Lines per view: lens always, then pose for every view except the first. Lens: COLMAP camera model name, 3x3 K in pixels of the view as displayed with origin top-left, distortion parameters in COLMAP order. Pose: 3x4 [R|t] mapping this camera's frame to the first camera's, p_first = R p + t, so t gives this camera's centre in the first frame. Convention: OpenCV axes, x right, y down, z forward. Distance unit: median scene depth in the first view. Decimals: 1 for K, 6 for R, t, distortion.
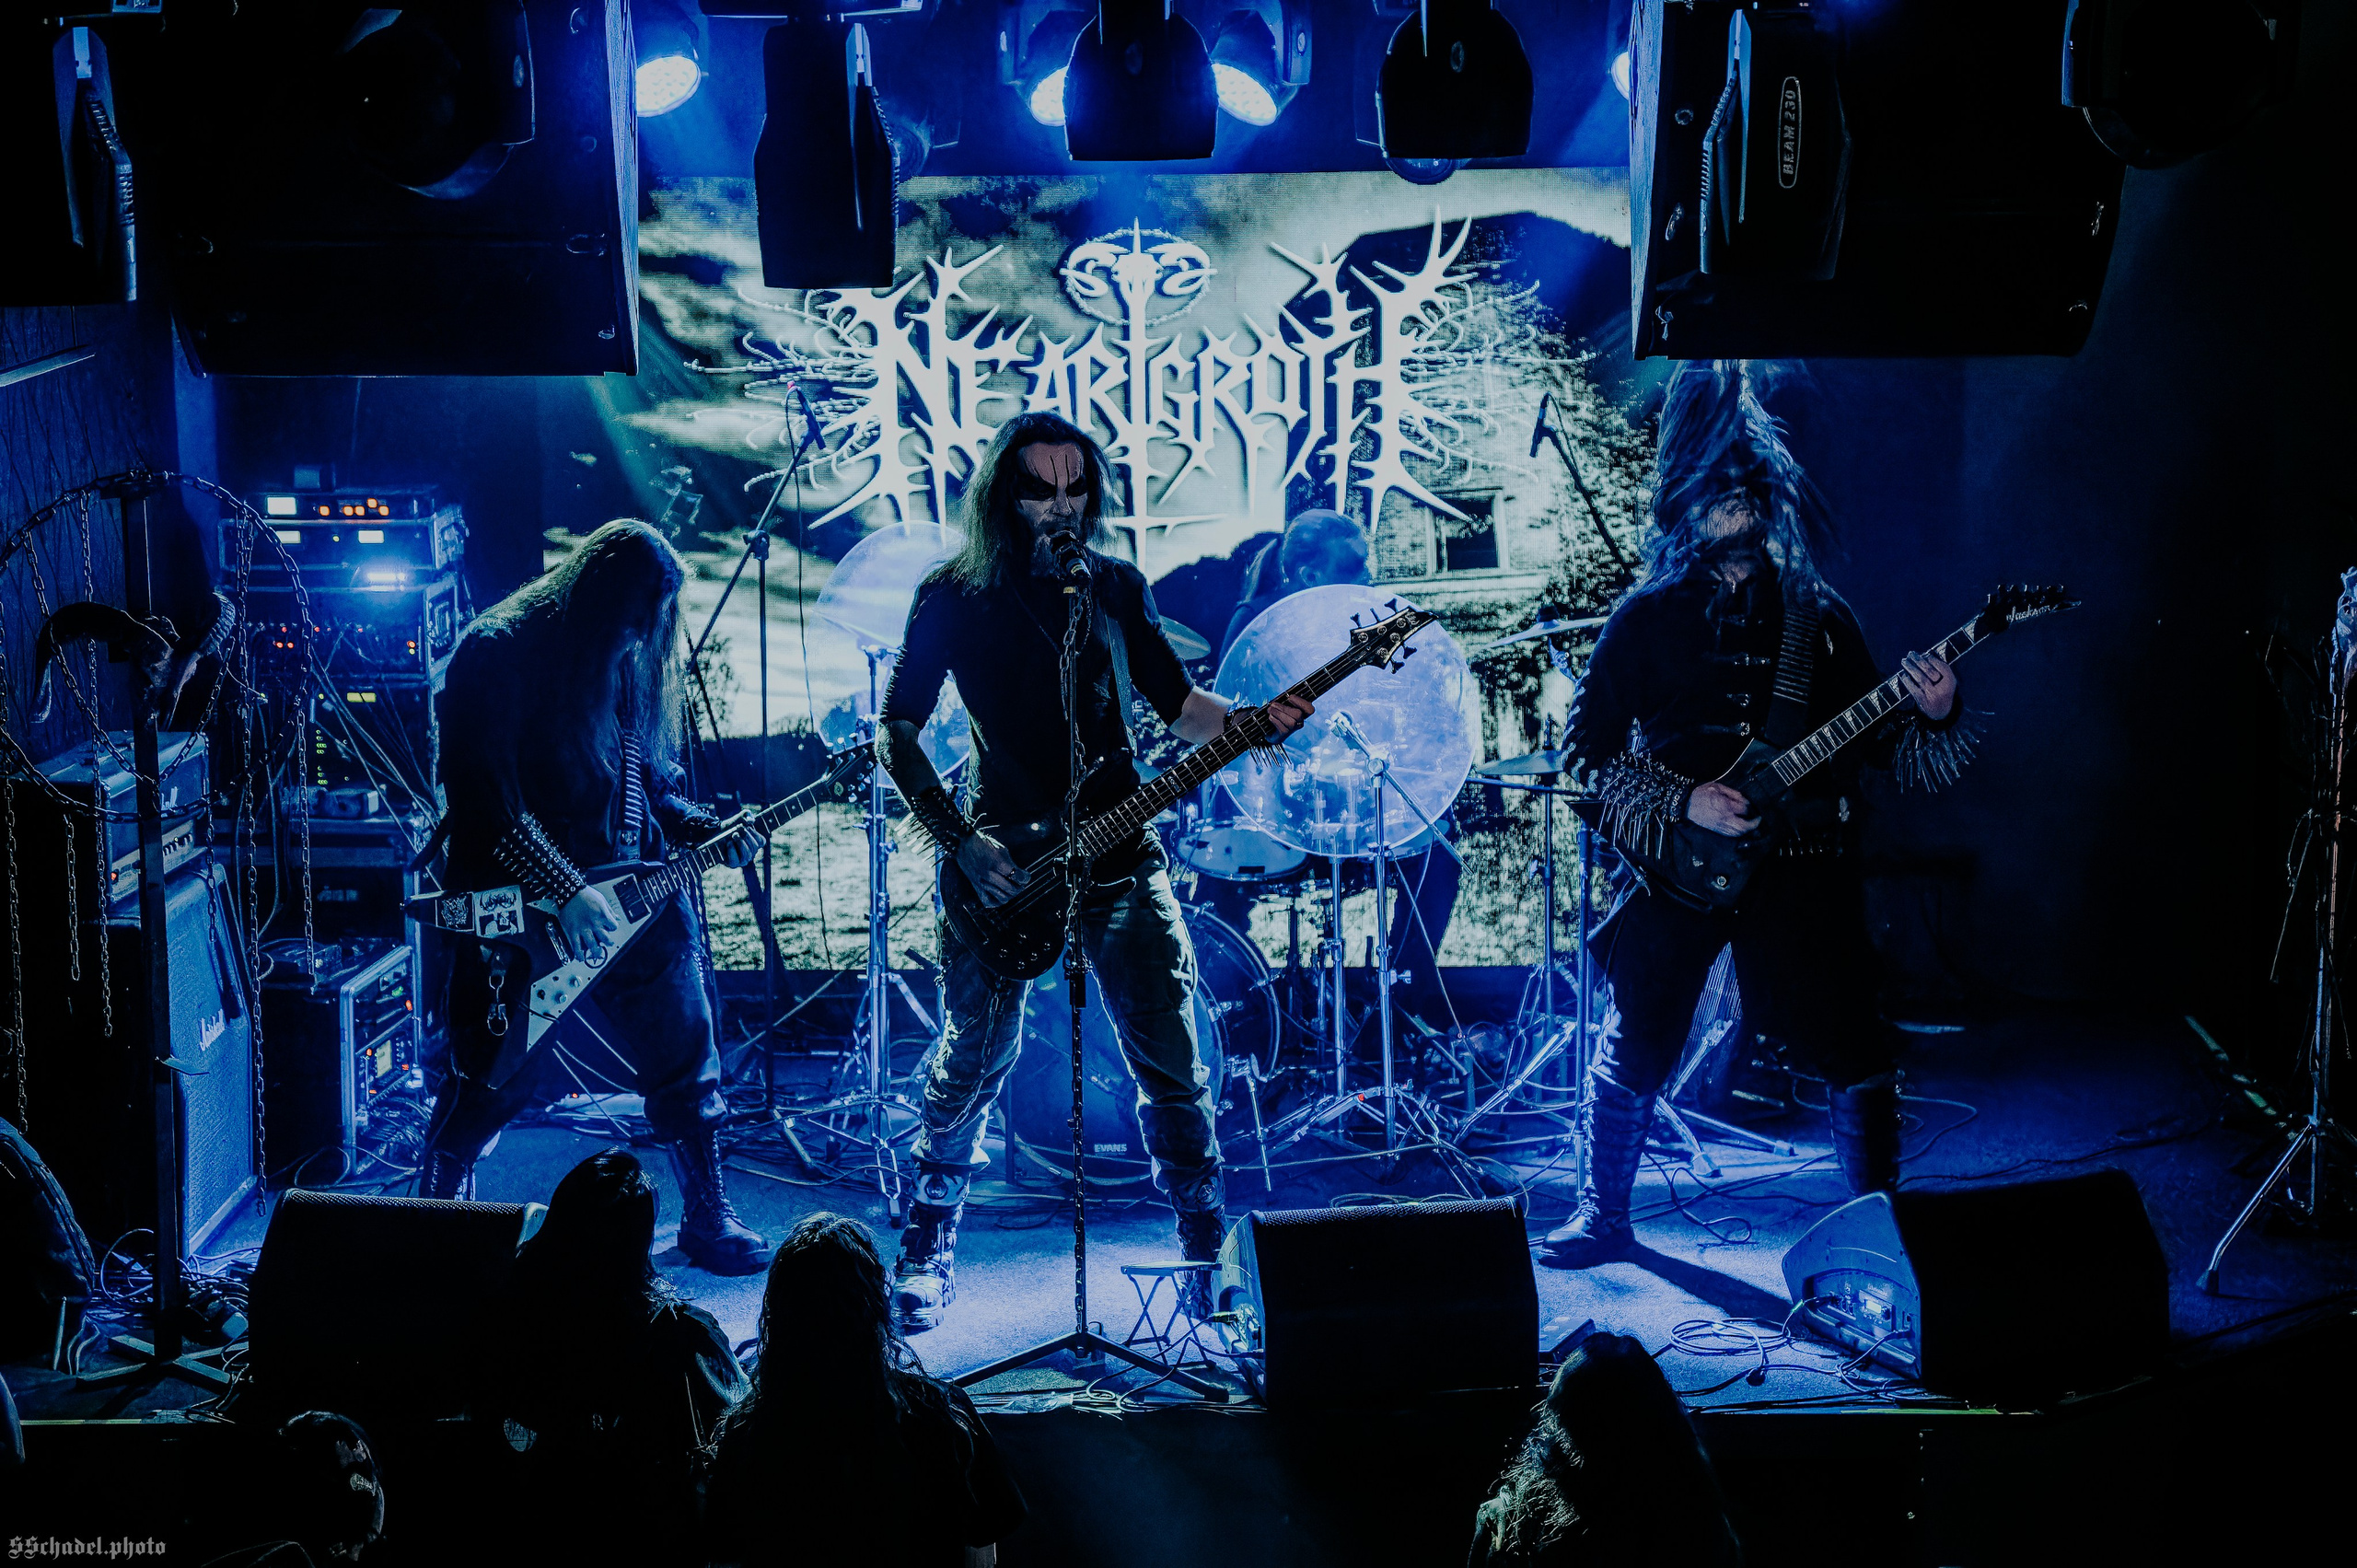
lens RADIAL K [[4839.8, 0, 1178.5], [0, 4839.8, 784.0], [0, 0, 1]] dist [0.382118, -0.178800]
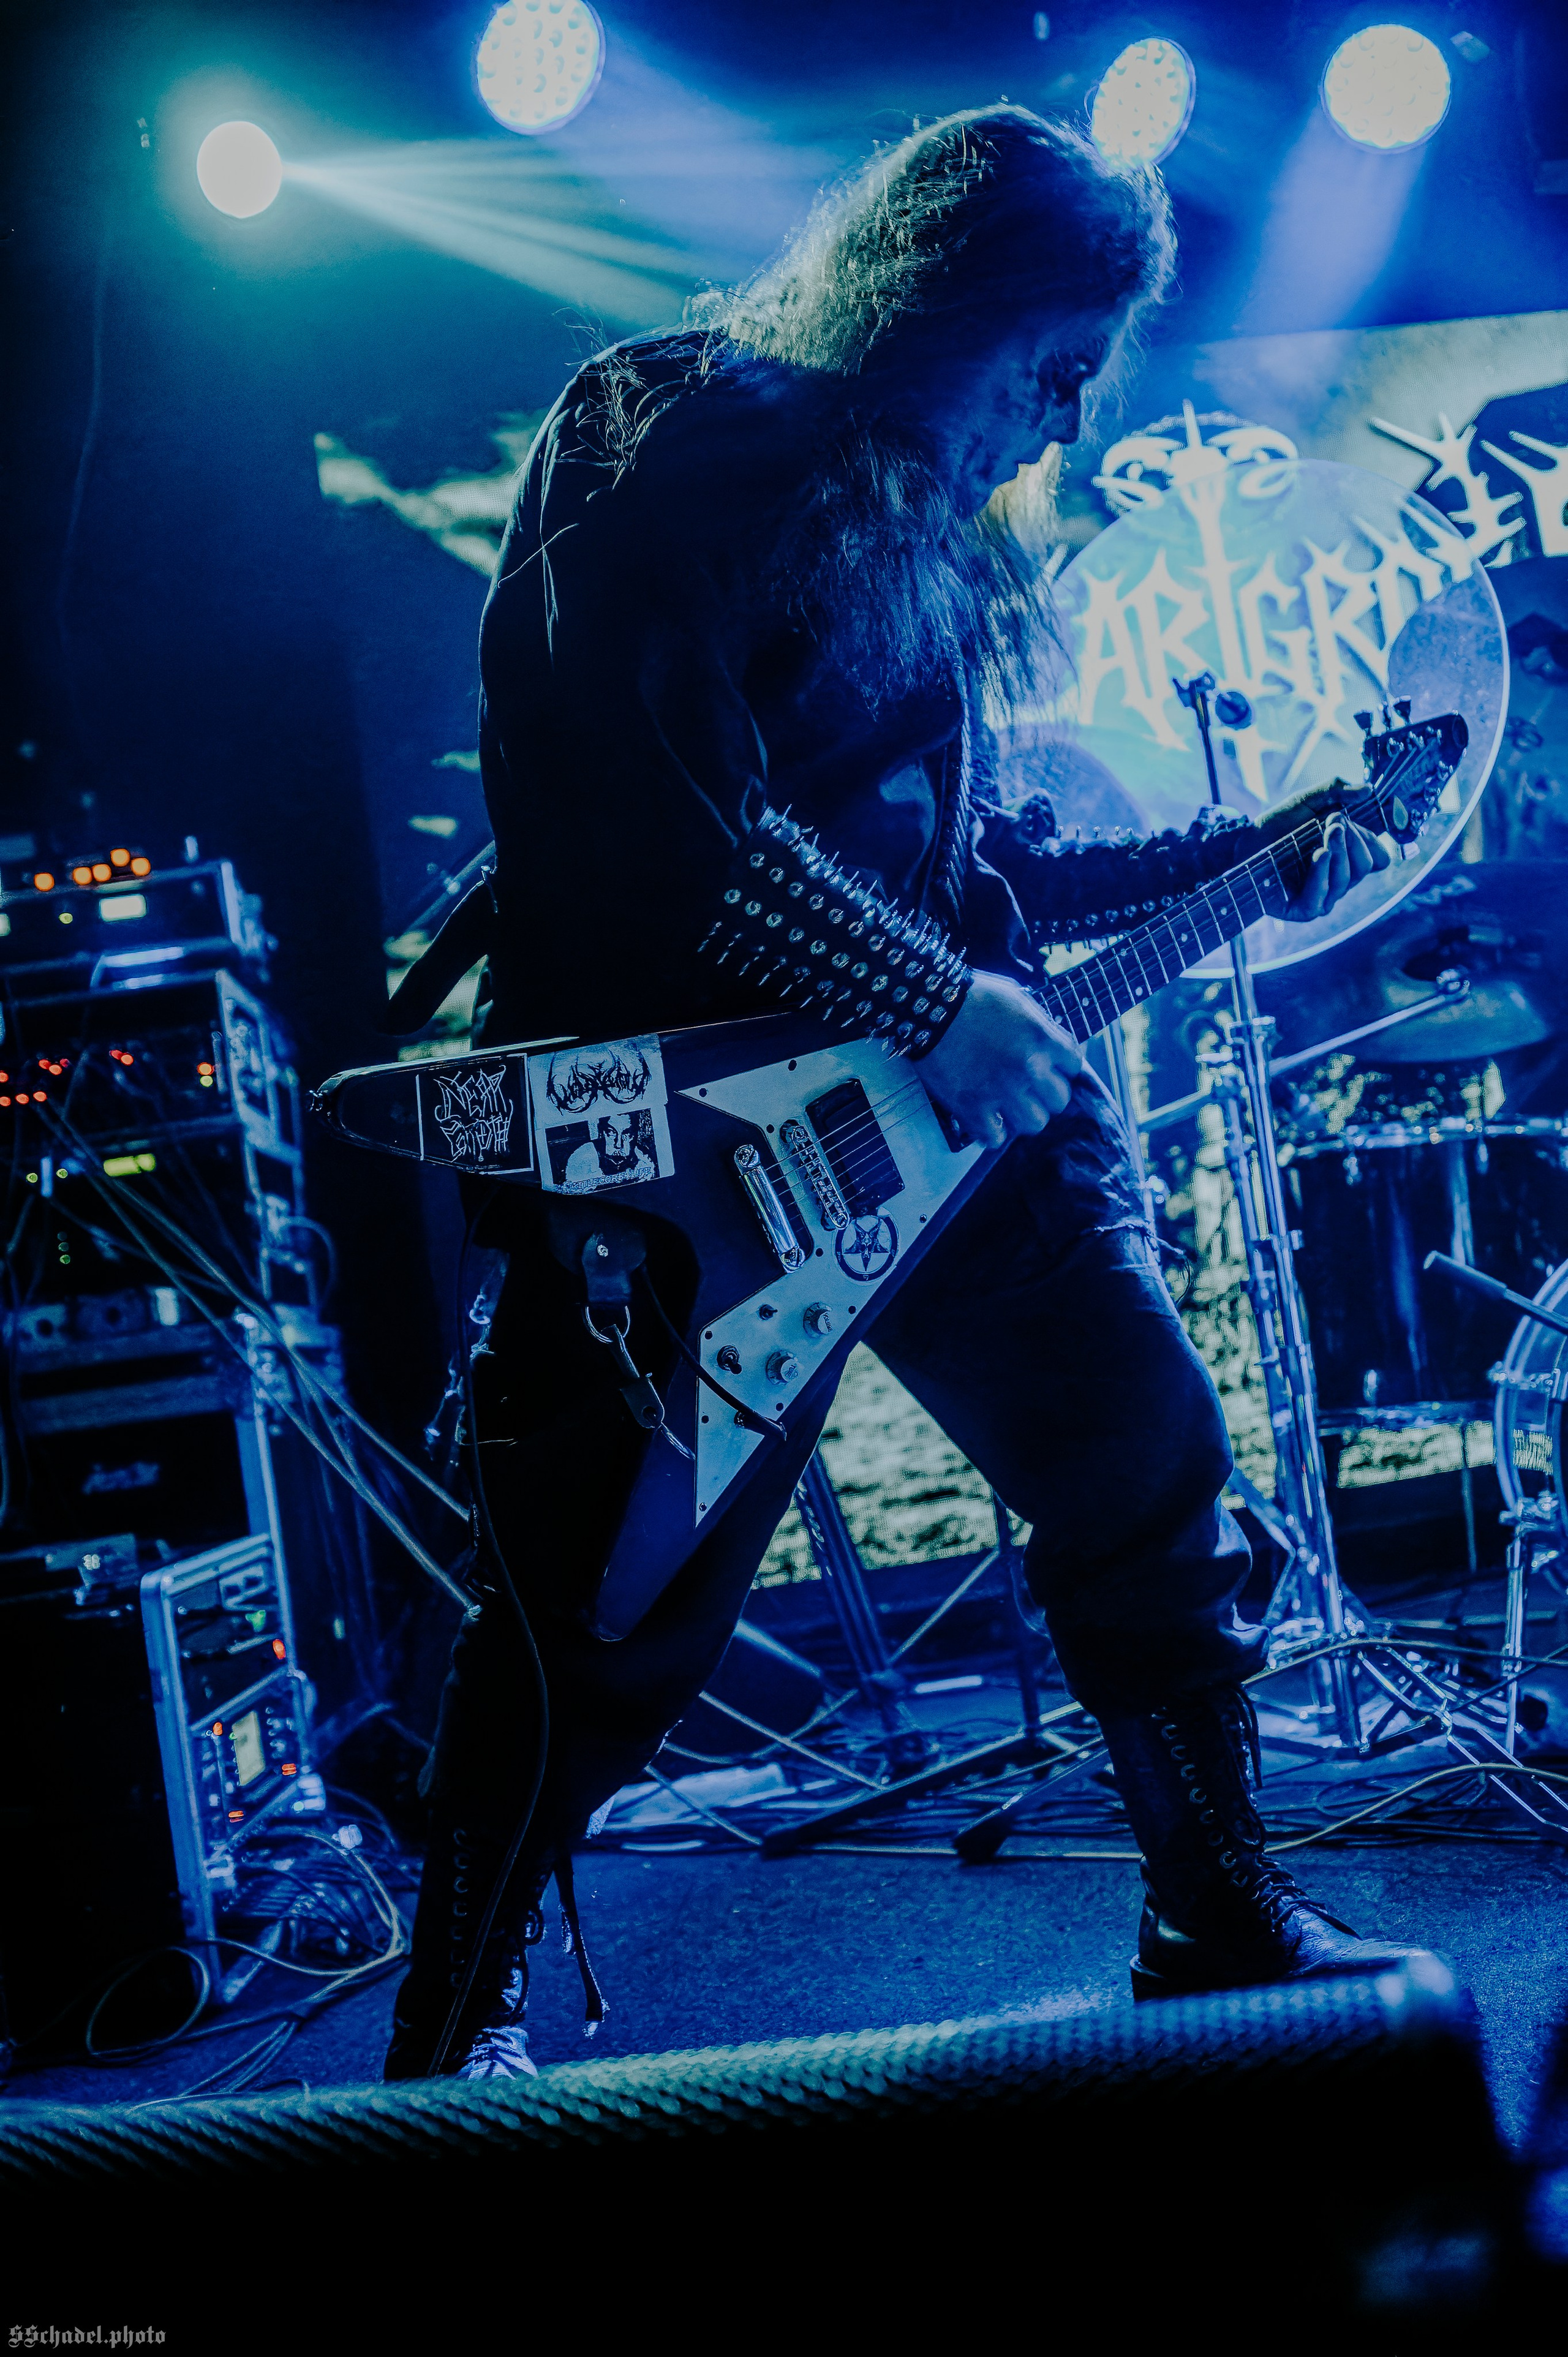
lens RADIAL K [[2312.4, 0, 769.8], [0, 2312.4, 1145.0], [0, 0, 1]] dist [-0.132780, 0.192440]
pose [[0.982607, -0.125322, 0.137033, -0.126522], [0.156189, 0.956899, -0.244845, 0.058274], [-0.100442, 0.261989, 0.959830, 0.714774]]
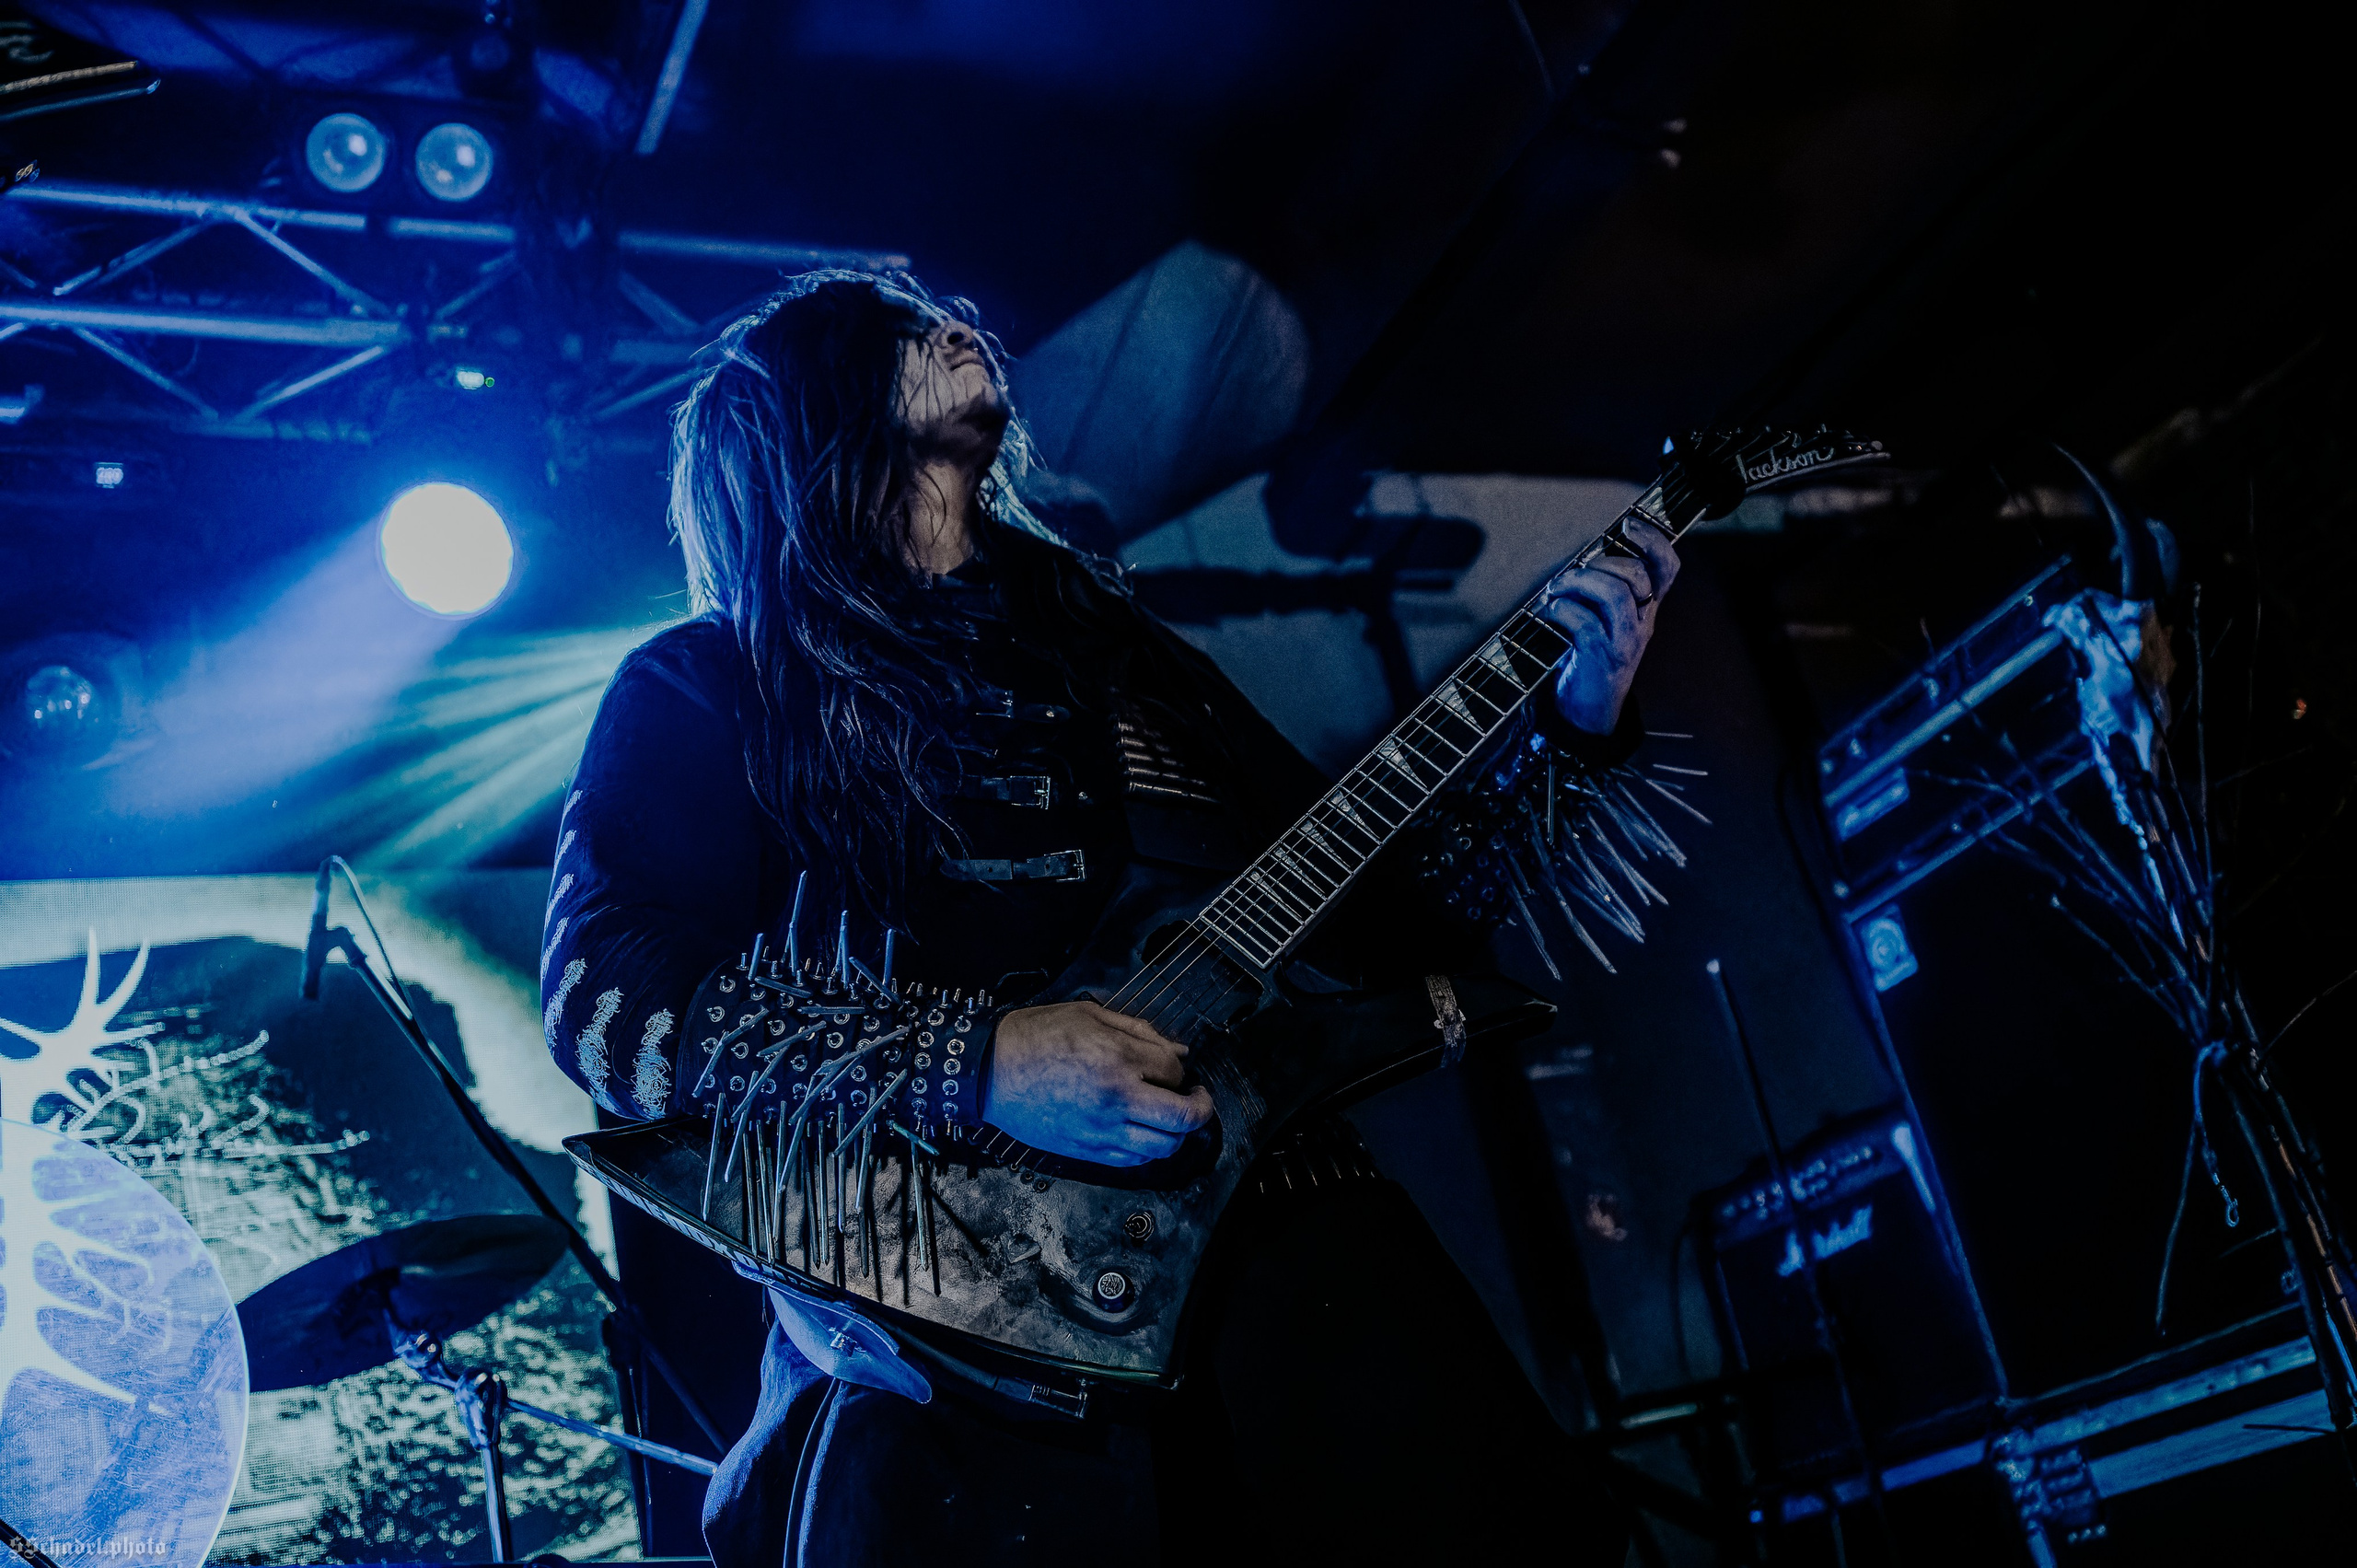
lens RADIAL K [[2266.7, 0, 1185.4], [0, 2266.7, 787.6], [0, 0, 1]] dist [-0.170637, 0.196986]
pose [[0.875930, 0.000868, 0.482437, 0.039618], [0.279080, 0.814784, -0.508174, 0.051954], [-0.393523, 0.579764, 0.713452, 0.724644]]
